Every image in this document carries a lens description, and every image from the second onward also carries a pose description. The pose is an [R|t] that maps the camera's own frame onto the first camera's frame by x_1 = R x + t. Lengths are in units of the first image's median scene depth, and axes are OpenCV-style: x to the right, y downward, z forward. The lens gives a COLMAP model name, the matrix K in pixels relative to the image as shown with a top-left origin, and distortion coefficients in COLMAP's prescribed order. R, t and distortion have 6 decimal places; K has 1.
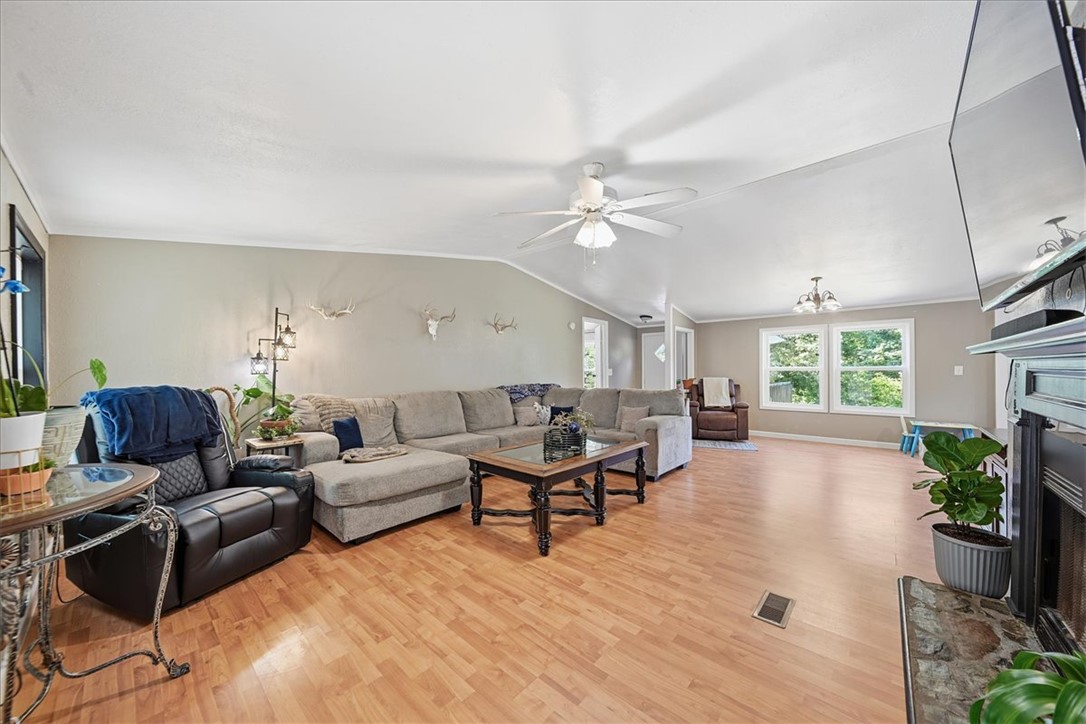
lens RADIAL K [[377.5, 0, 543.5], [0, 377.5, 369.3], [0, 0, 1]] dist [-0.002004, -0.000129]
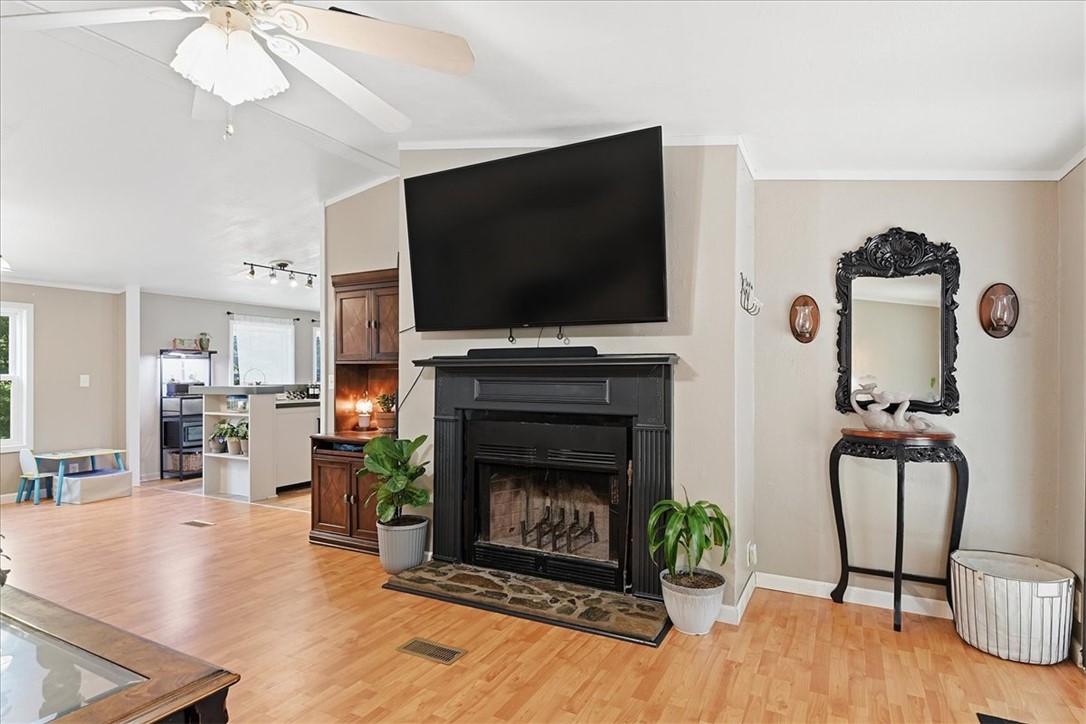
lens RADIAL K [[583.1, 0, 542.6], [0, 583.1, 371.3], [0, 0, 1]] dist [-0.000976, -0.000050]
pose [[-0.242574, 0.012779, 0.970049, -0.833893], [-0.000496, 0.999911, -0.013296, -0.001344], [-0.970133, -0.003707, -0.242546, 1.160062]]
